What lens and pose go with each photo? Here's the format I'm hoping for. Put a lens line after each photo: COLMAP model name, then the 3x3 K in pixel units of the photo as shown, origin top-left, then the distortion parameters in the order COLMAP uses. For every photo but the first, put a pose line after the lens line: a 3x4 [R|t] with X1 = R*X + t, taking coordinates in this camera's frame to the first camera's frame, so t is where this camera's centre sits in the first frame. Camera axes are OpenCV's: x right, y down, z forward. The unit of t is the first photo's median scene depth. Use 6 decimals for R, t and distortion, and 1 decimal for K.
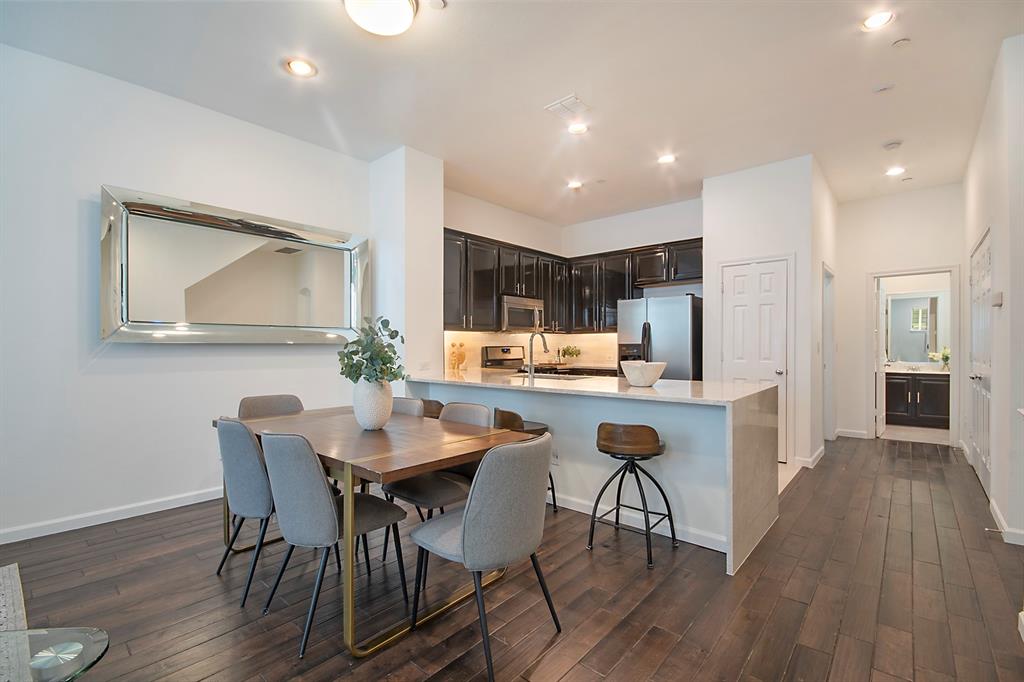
lens RADIAL K [[458.2, 0, 512.0], [0, 458.2, 341.0], [0, 0, 1]] dist [0.001198, -0.016143]
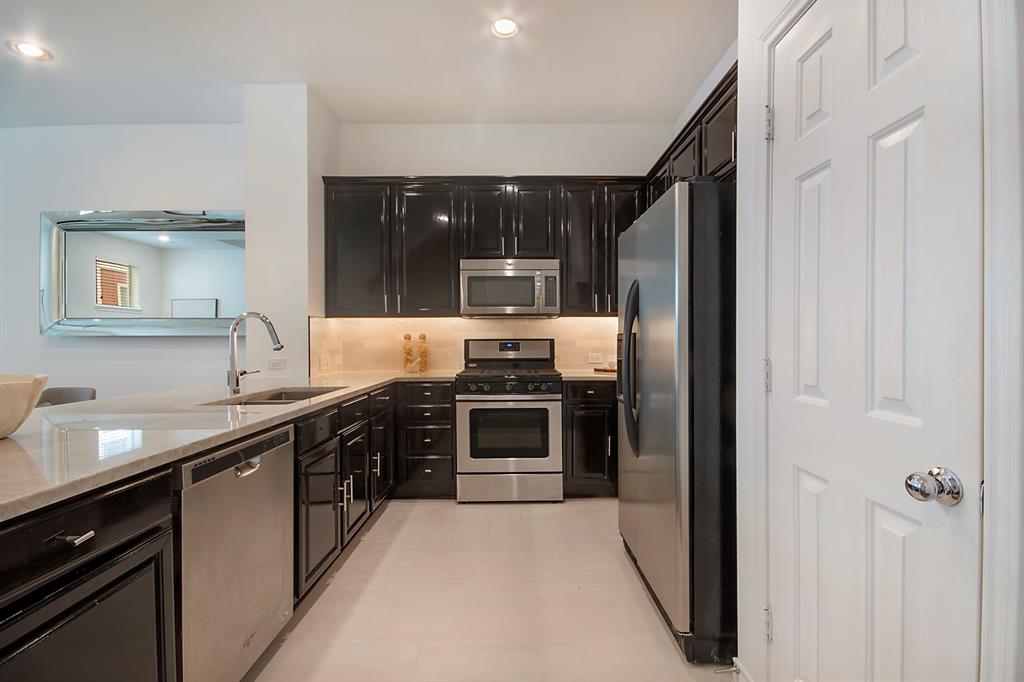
lens RADIAL K [[454.9, 0, 512.0], [0, 454.9, 341.0], [0, 0, 1]] dist [-0.000935, -0.000413]
pose [[0.657937, 0.004534, -0.753060, 0.499754], [0.009125, 0.999860, 0.013993, 0.006155], [0.753018, -0.016078, 0.657804, 0.626606]]
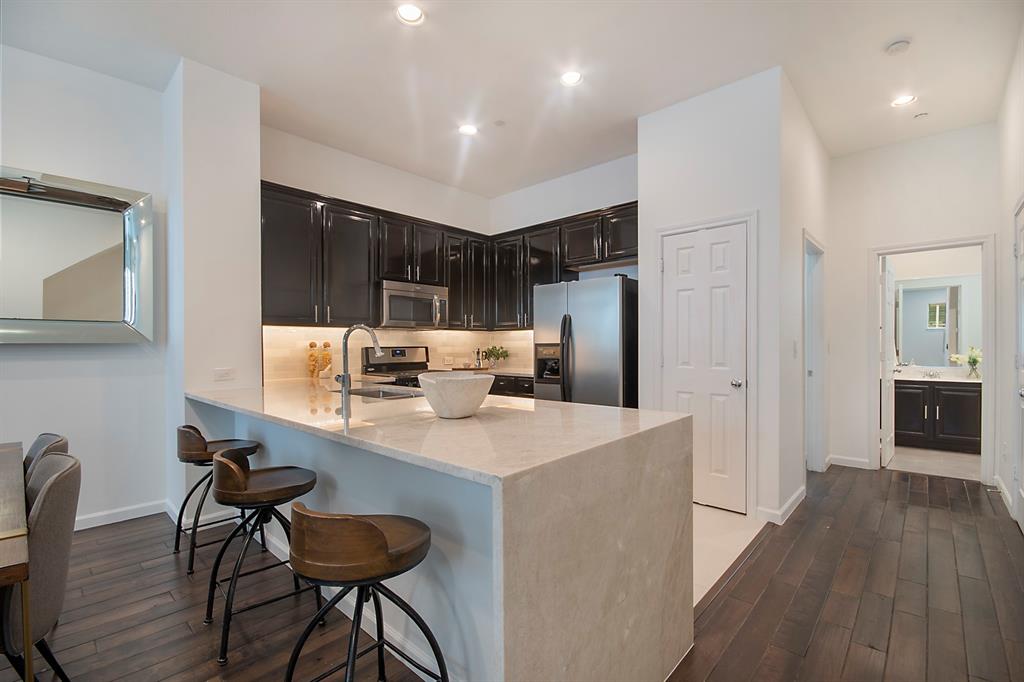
lens RADIAL K [[458.2, 0, 512.0], [0, 458.2, 341.0], [0, 0, 1]] dist [0.001198, -0.016143]
pose [[0.999812, -0.000824, -0.019387, 0.208171], [0.000822, 1.000000, -0.000096, 0.002342], [0.019387, 0.000080, 0.999812, 0.240395]]
